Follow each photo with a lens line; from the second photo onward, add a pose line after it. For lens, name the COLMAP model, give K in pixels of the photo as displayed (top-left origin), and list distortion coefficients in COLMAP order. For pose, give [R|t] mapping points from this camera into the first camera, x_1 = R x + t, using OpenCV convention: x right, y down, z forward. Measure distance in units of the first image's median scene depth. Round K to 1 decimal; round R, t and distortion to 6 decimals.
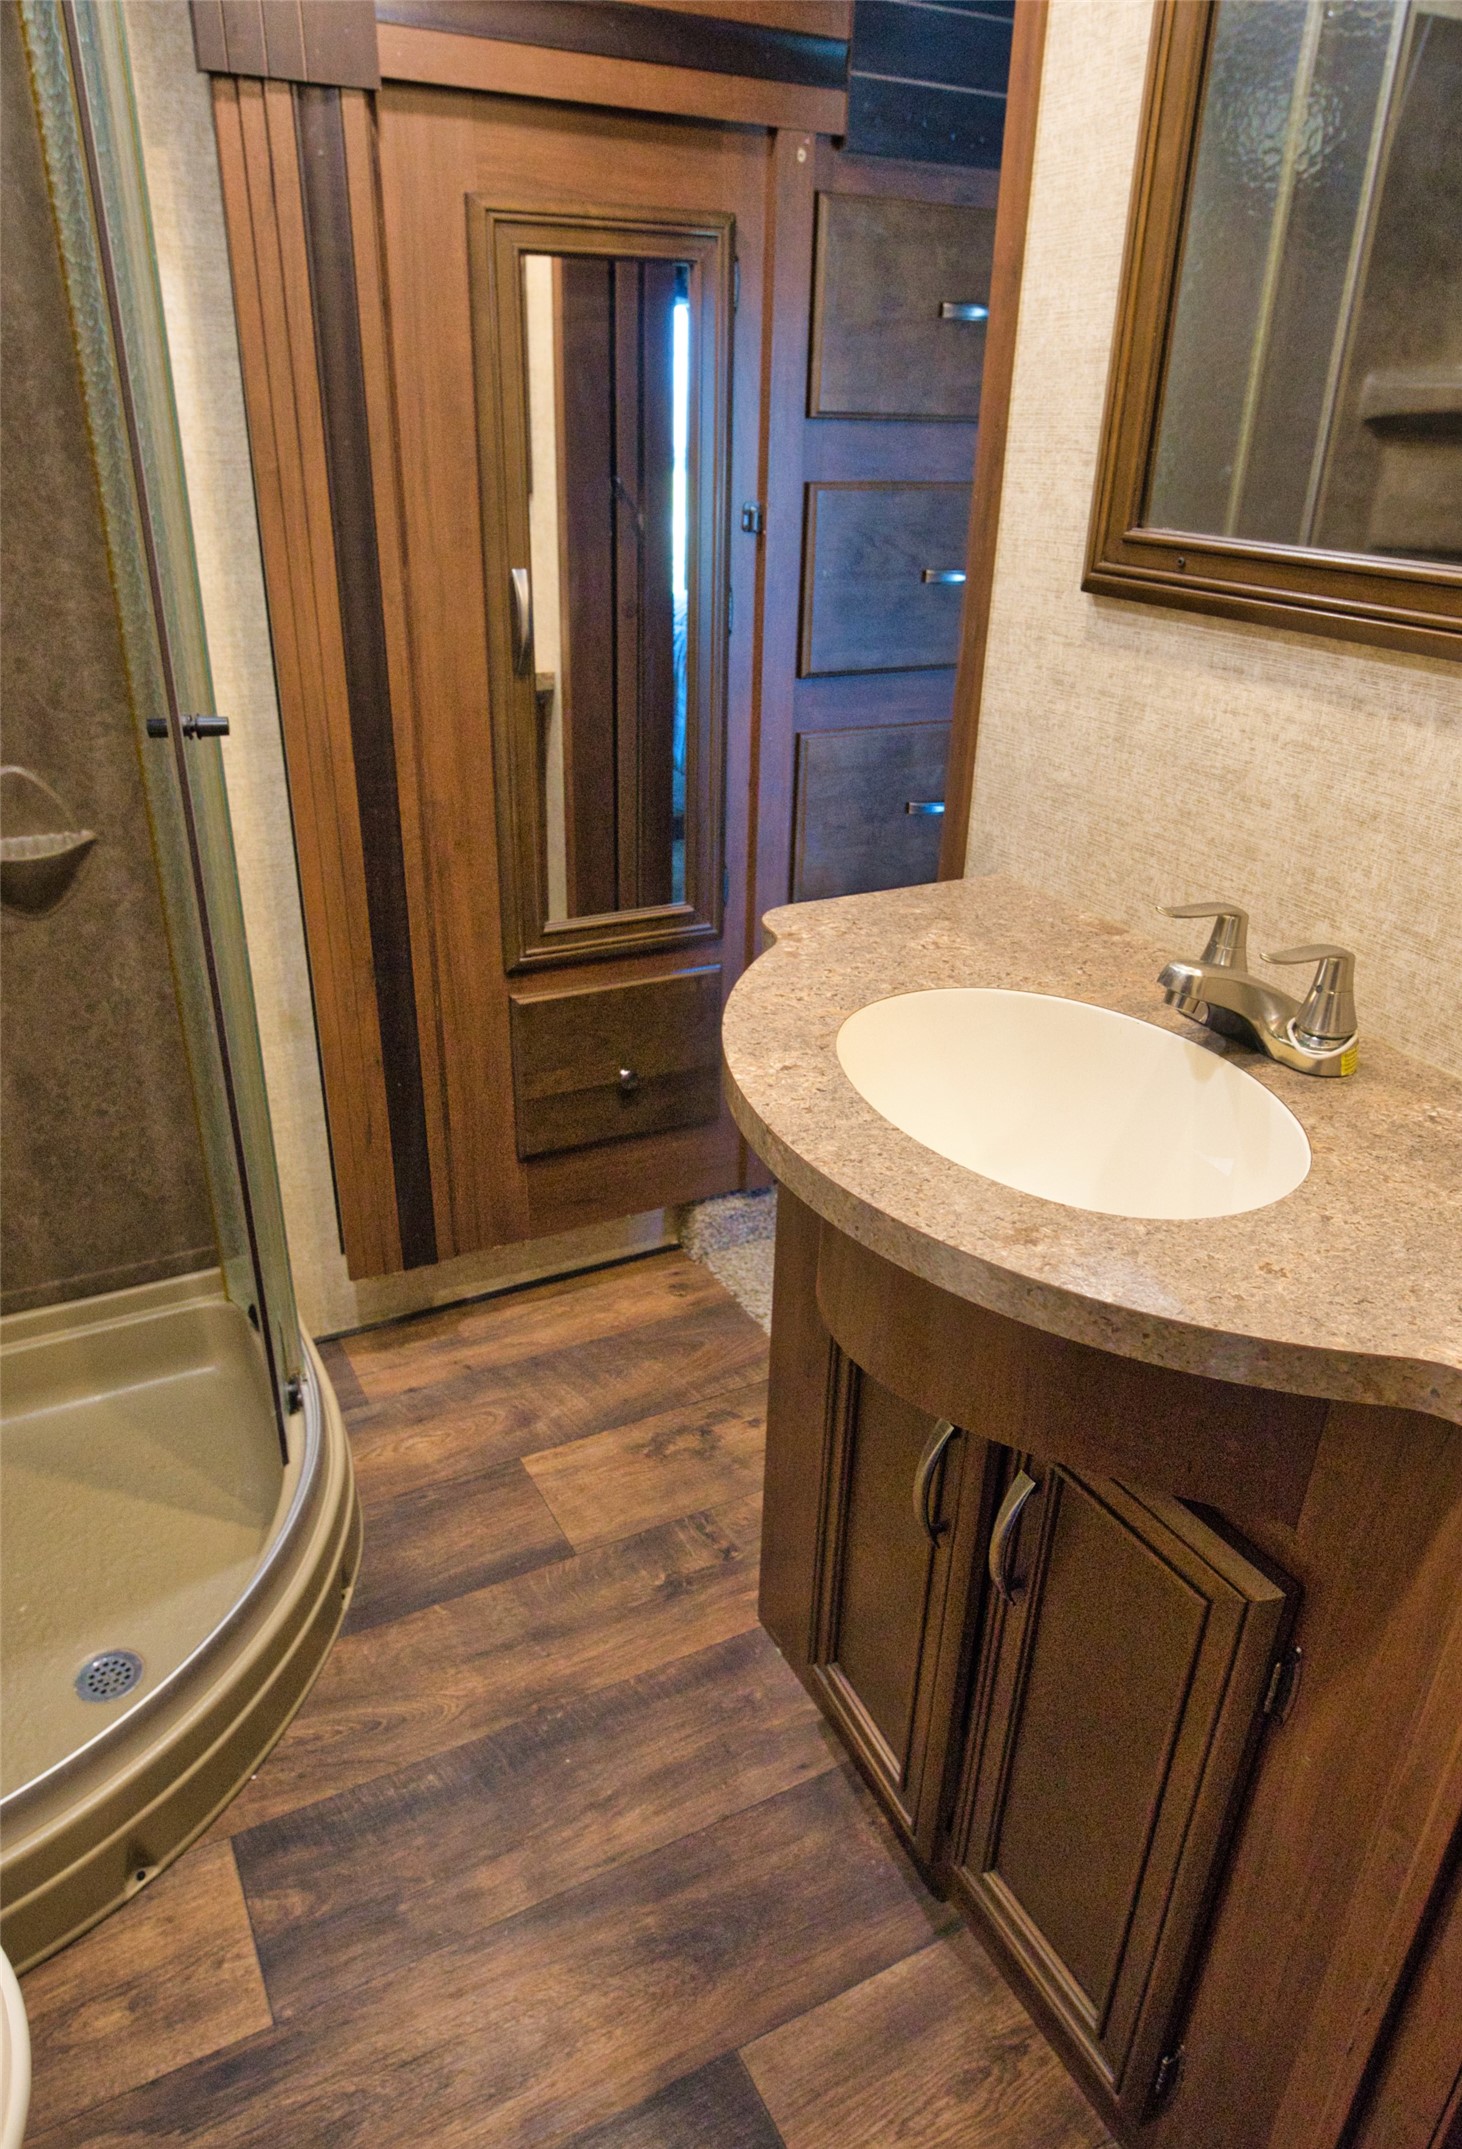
lens RADIAL K [[1449.5, 0, 731.0], [0, 1449.5, 1074.5], [0, 0, 1]] dist [-0.027005, 0.037067]
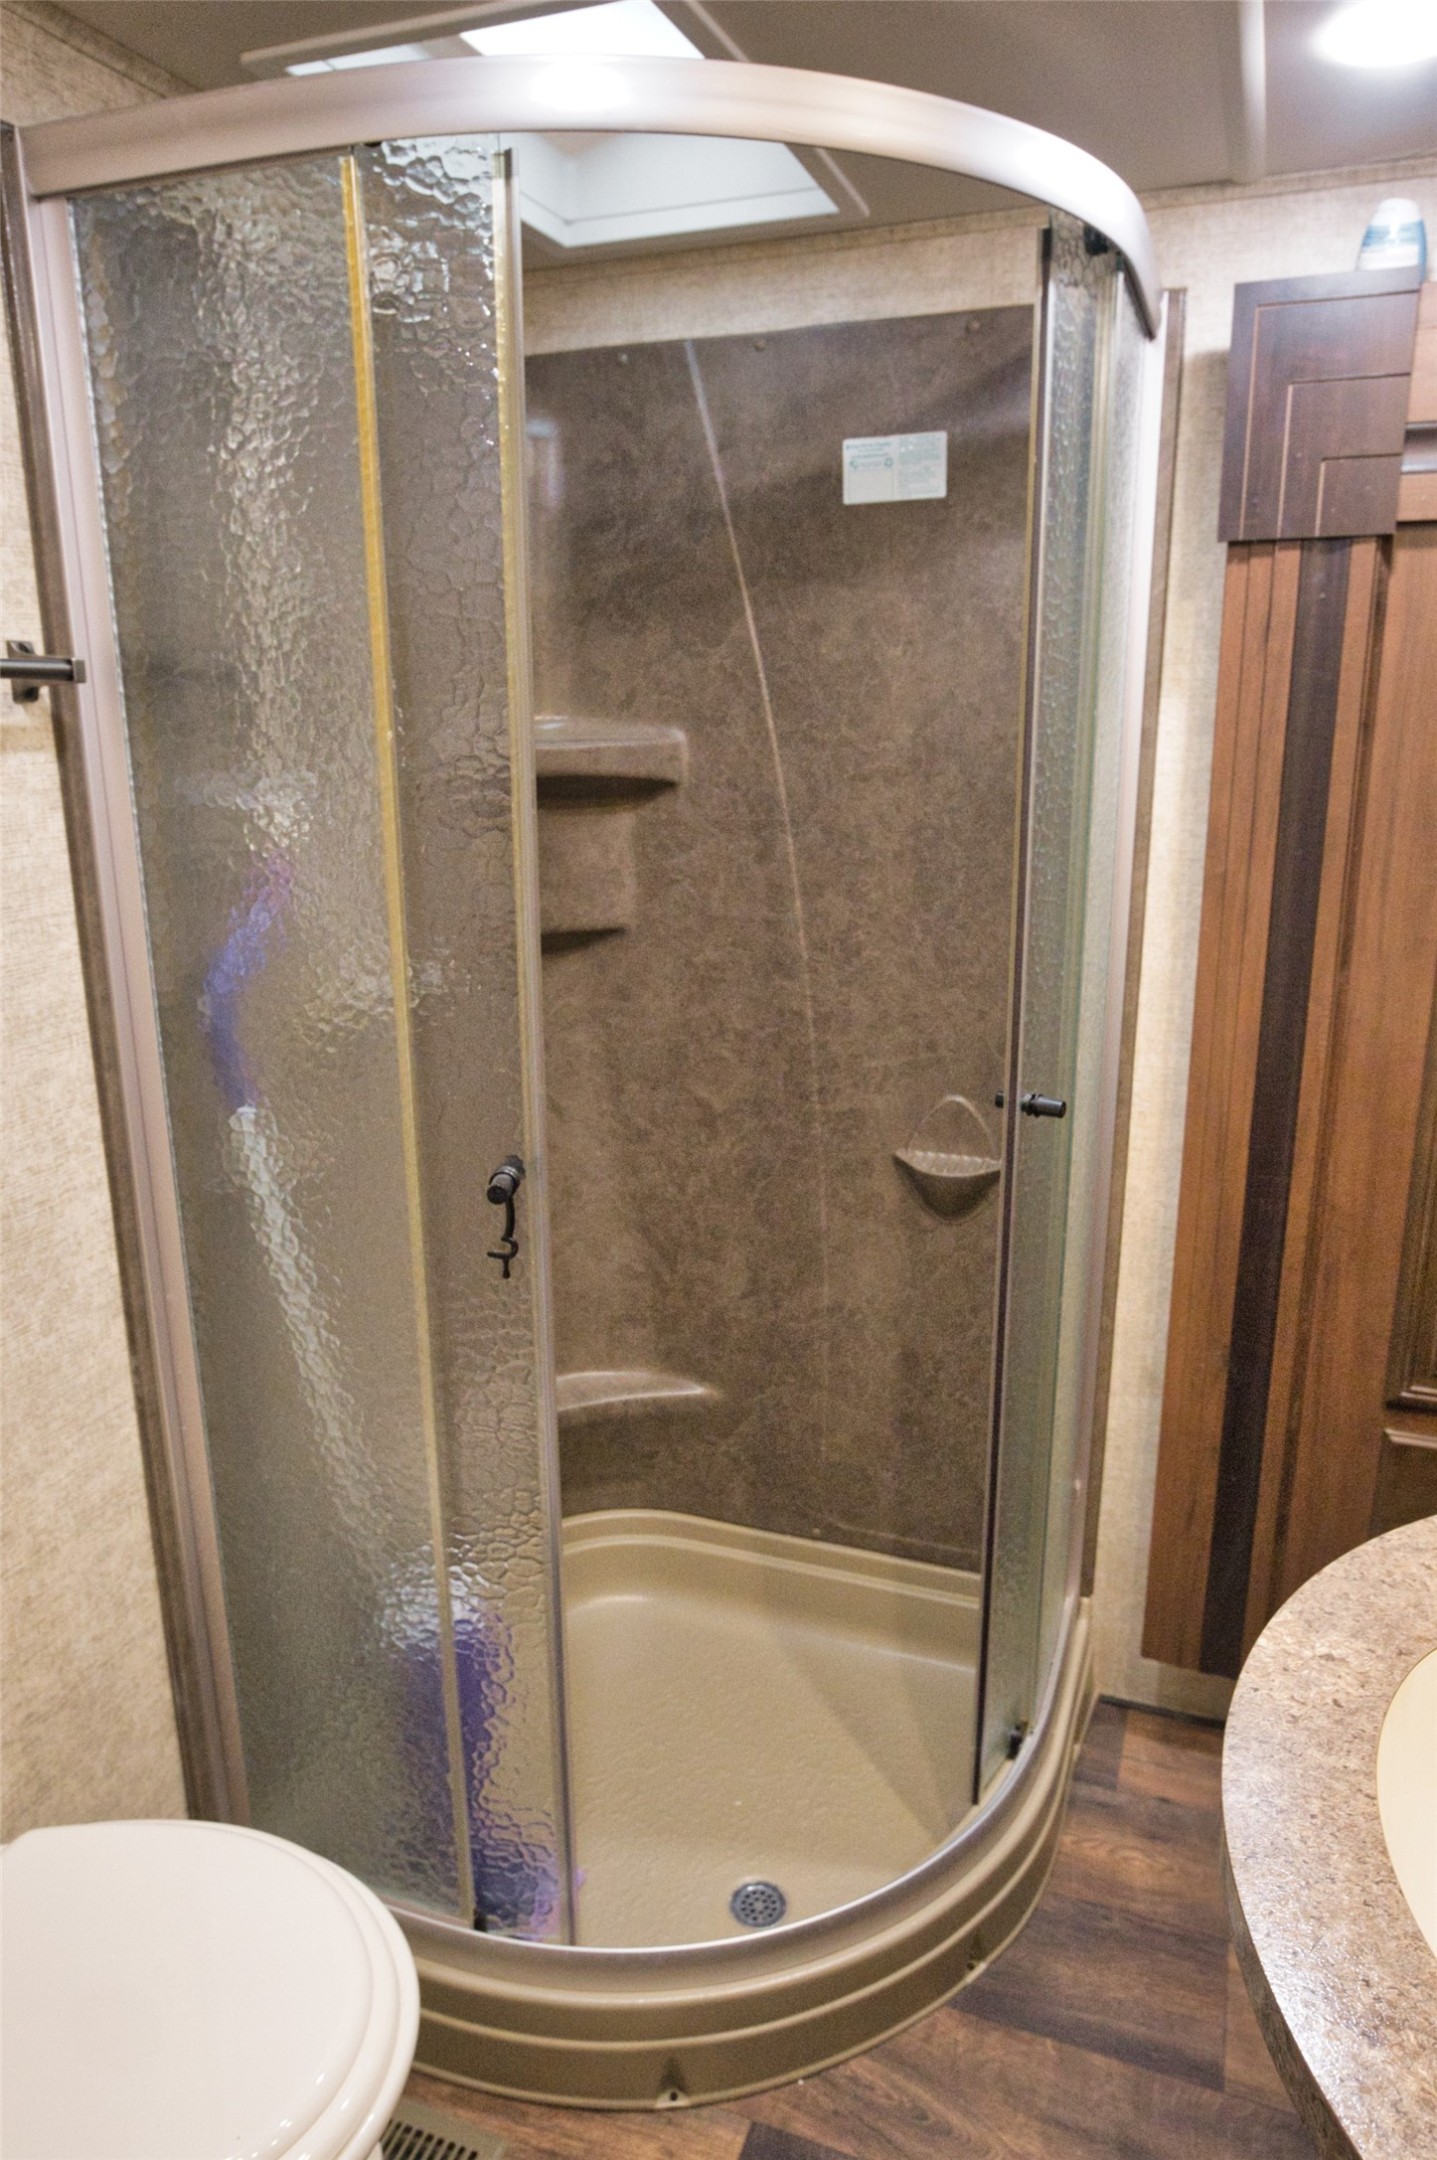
lens RADIAL K [[1445.1, 0, 718.5], [0, 1445.1, 1080.0], [0, 0, 1]] dist [-0.001224, 0.005819]
pose [[0.656408, 0.169600, -0.735095, 0.237315], [-0.296185, 0.954100, -0.044353, -0.118244], [0.693832, 0.246838, 0.676512, 0.069546]]
